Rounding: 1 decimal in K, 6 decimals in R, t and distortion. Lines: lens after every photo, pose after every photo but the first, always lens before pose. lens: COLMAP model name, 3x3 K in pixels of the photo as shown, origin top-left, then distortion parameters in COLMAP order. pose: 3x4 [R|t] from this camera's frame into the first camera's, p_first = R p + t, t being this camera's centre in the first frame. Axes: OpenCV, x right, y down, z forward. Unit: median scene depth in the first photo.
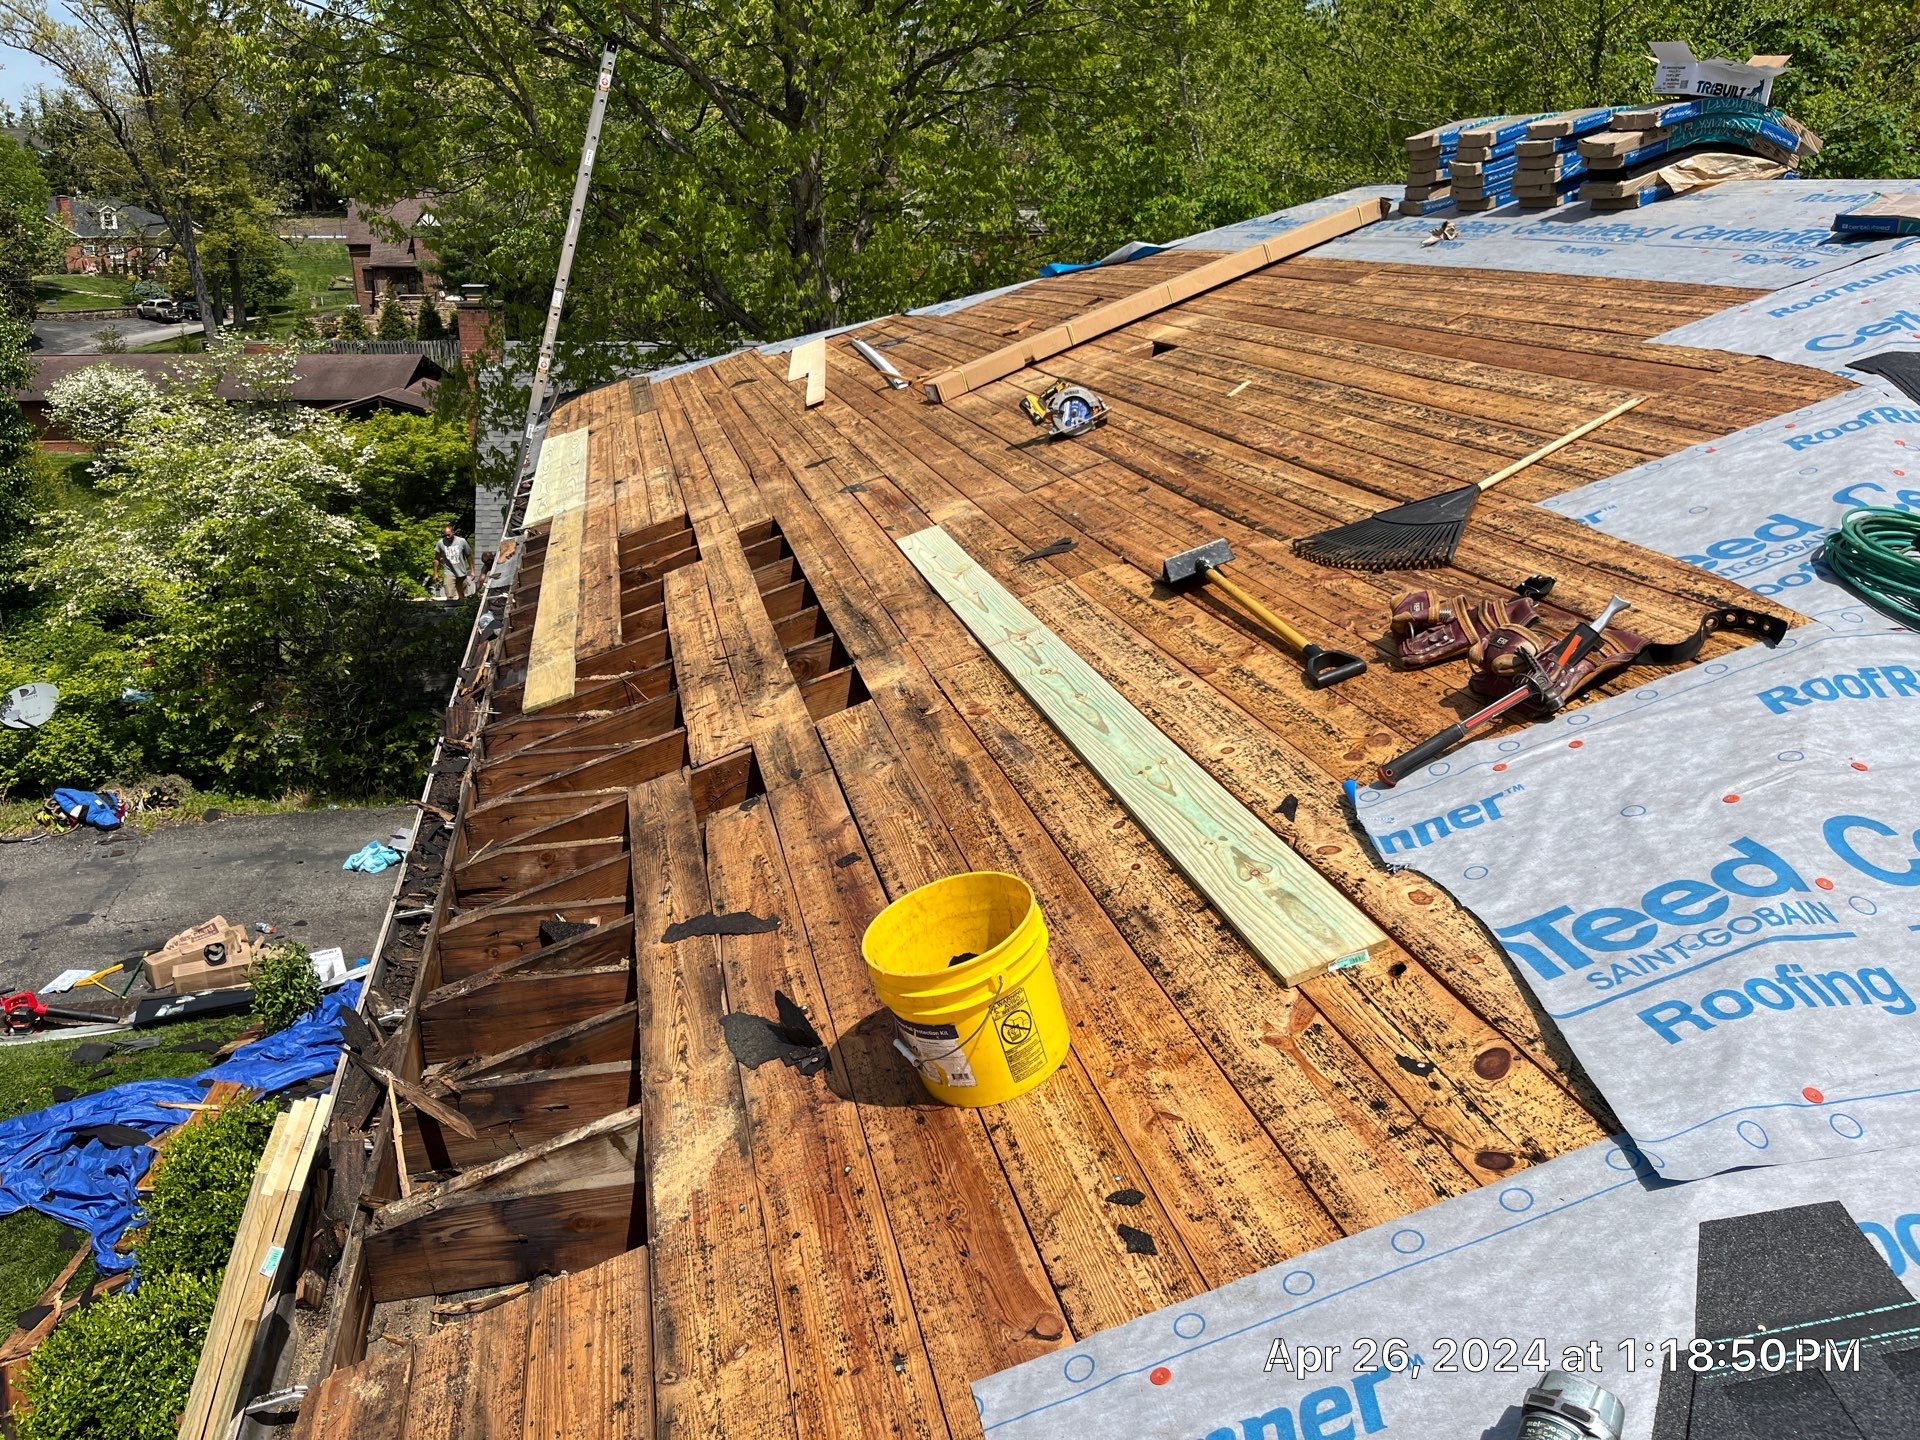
lens RADIAL K [[1464.7, 0, 946.6], [0, 1464.7, 720.0], [0, 0, 1]] dist [0.065616, -0.099325]
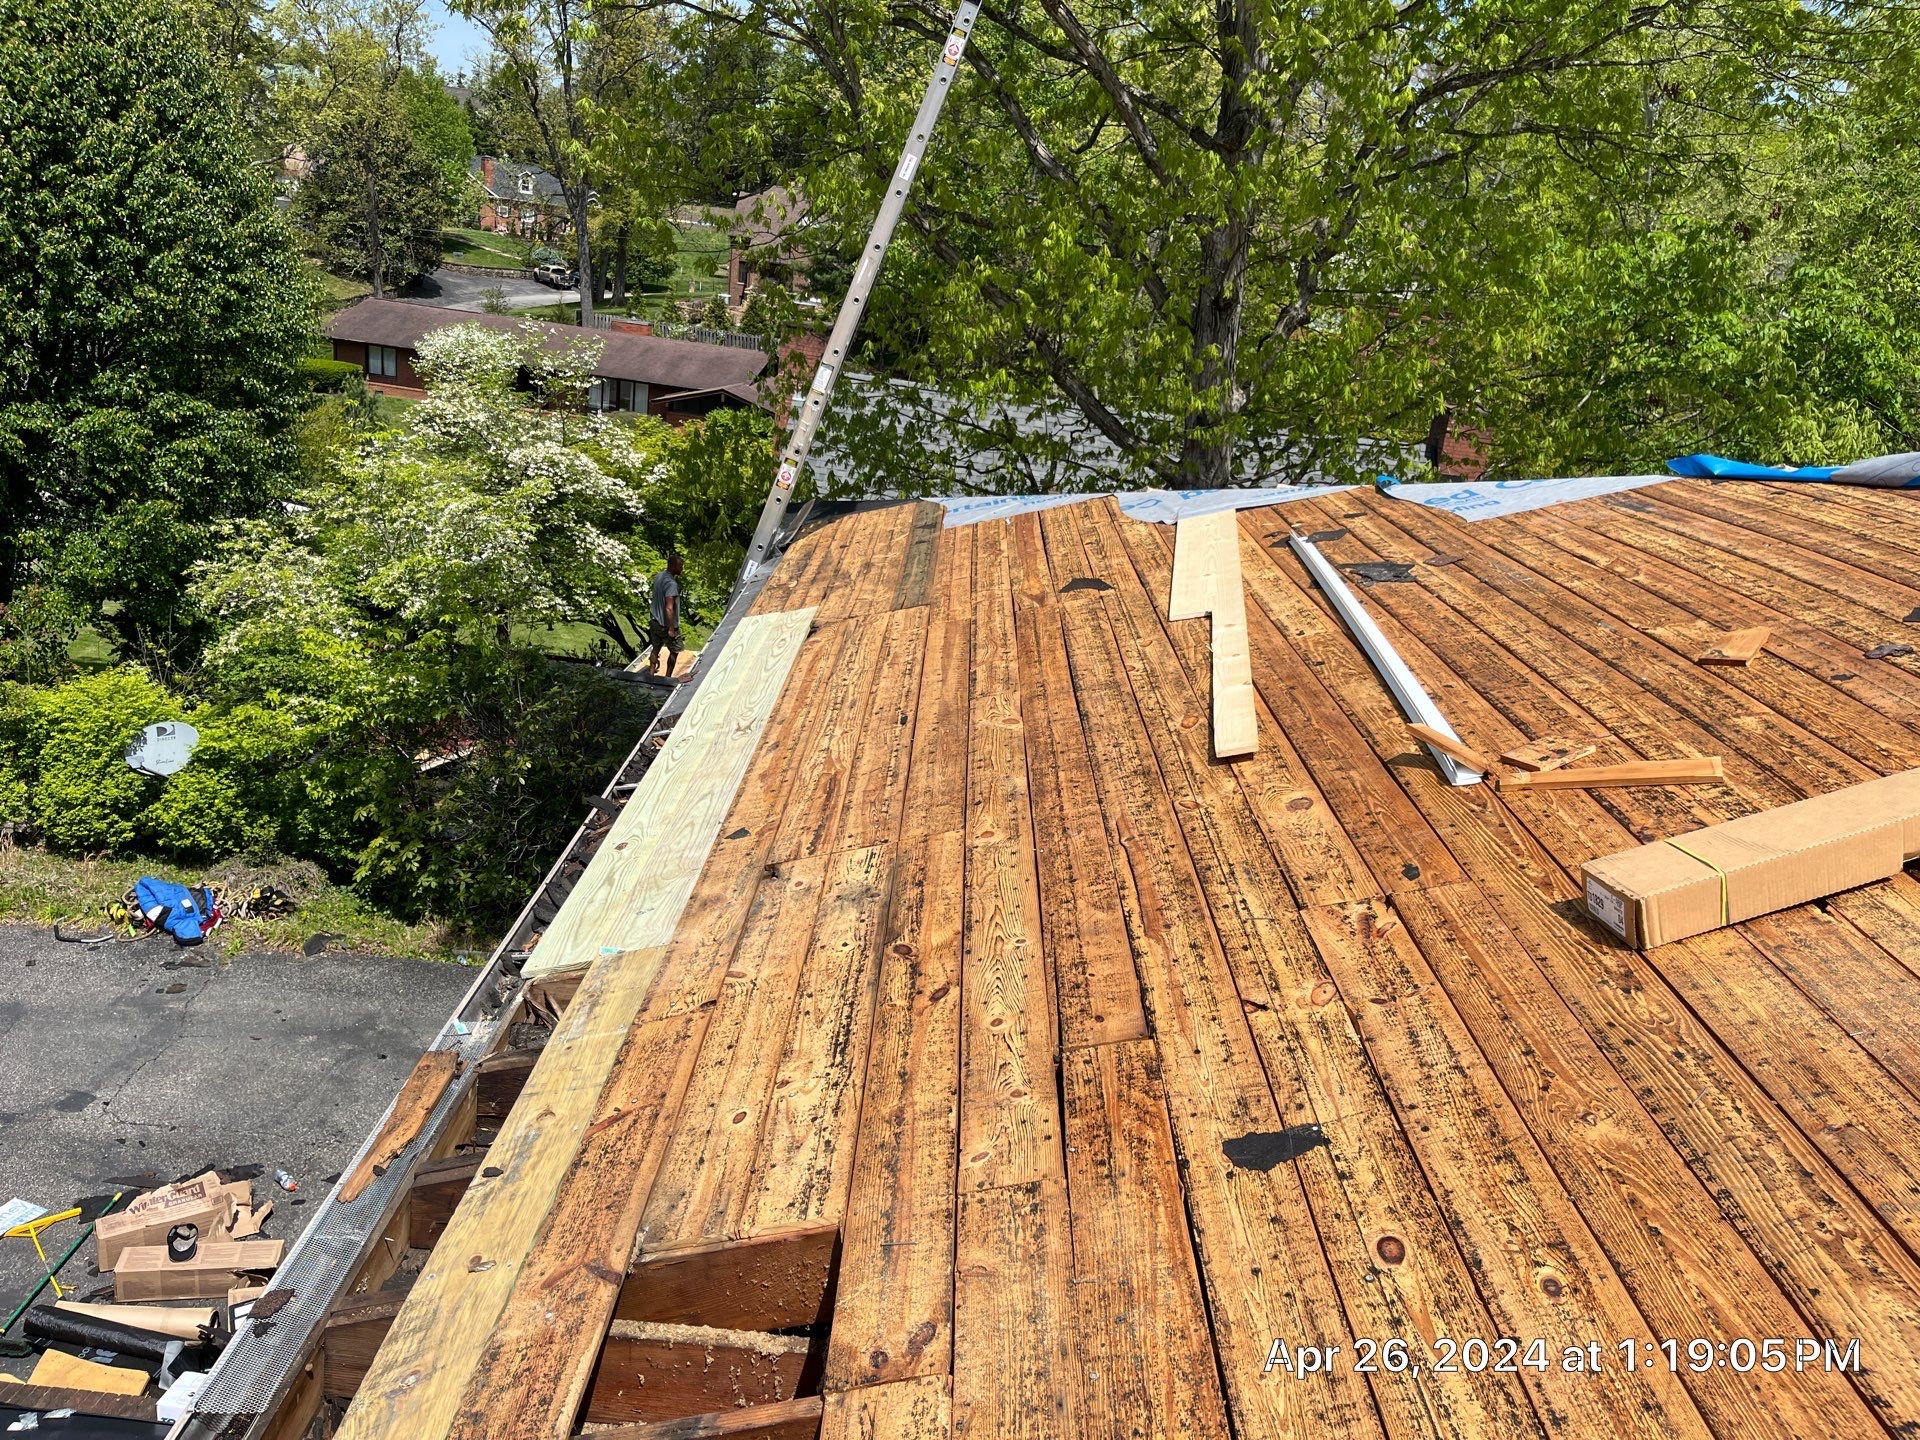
lens RADIAL K [[1475.5, 0, 966.6], [0, 1475.5, 715.9], [0, 0, 1]] dist [0.055775, -0.082462]
pose [[0.968170, 0.176095, -0.177871, -0.137881], [-0.181057, 0.983400, -0.011932, -0.313631], [0.172817, 0.043757, 0.983981, 0.833651]]
